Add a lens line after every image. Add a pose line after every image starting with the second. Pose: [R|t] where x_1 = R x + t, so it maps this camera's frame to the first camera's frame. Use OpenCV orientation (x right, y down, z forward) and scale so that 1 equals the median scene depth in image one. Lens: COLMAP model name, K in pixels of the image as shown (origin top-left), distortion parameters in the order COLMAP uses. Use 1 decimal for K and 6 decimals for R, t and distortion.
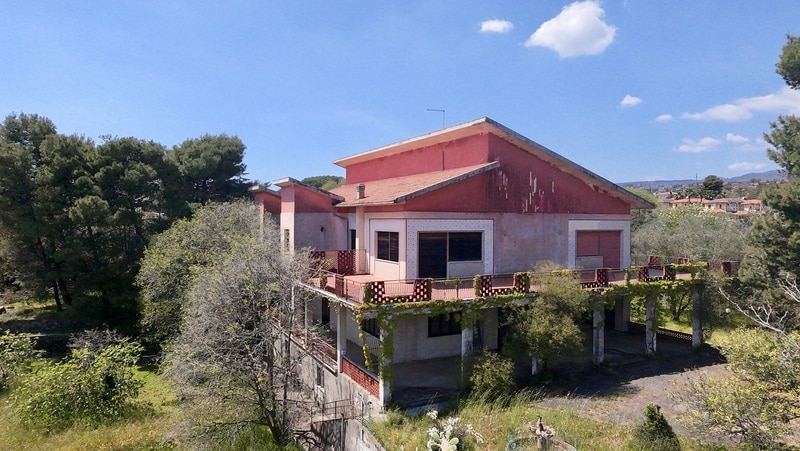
lens RADIAL K [[514.9, 0, 398.8], [0, 514.9, 219.5], [0, 0, 1]] dist [0.000419, 0.006150]
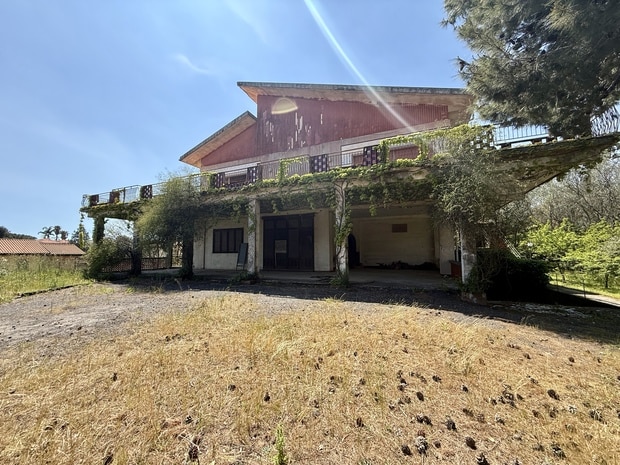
lens RADIAL K [[247.7, 0, 307.8], [0, 247.7, 231.4], [0, 0, 1]] dist [-0.001663, 0.000488]
pose [[0.627811, -0.079204, -0.774326, 0.682911], [0.003464, 0.995084, -0.098976, 0.219671], [0.778358, 0.059455, 0.624999, 0.721517]]
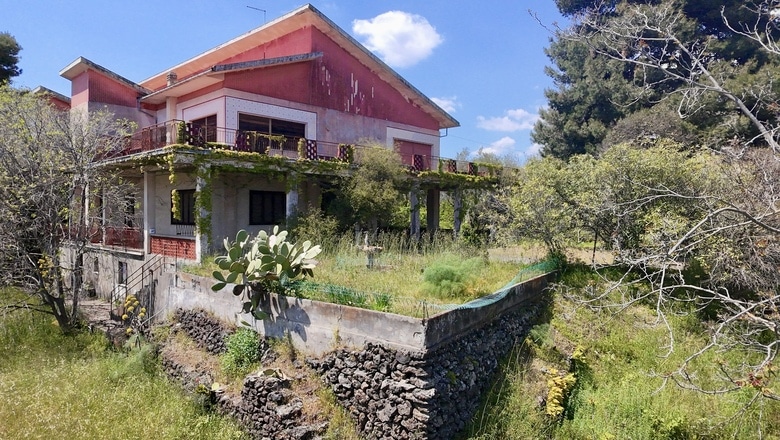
lens RADIAL K [[502.0, 0, 391.9], [0, 502.0, 215.9], [0, 0, 1]] dist [0.000419, 0.006150]
pose [[0.941632, -0.001745, 0.336640, -0.006977], [0.001028, 0.999997, 0.002309, 0.194608], [-0.336643, -0.001828, 0.941631, 0.031339]]
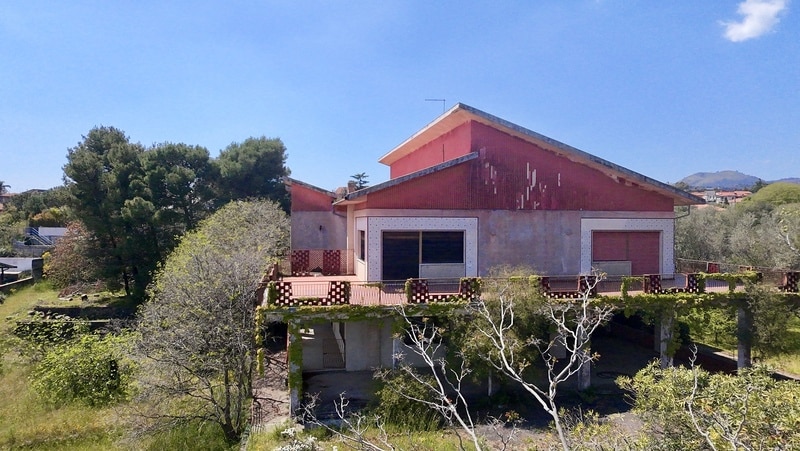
lens RADIAL K [[514.9, 0, 398.3], [0, 514.9, 223.1], [0, 0, 1]] dist [0.000419, 0.006150]
pose [[0.963391, 0.000895, -0.268099, 0.286328], [0.000120, 0.999993, 0.003769, 0.006054], [0.268100, -0.003663, 0.963384, 0.103332]]
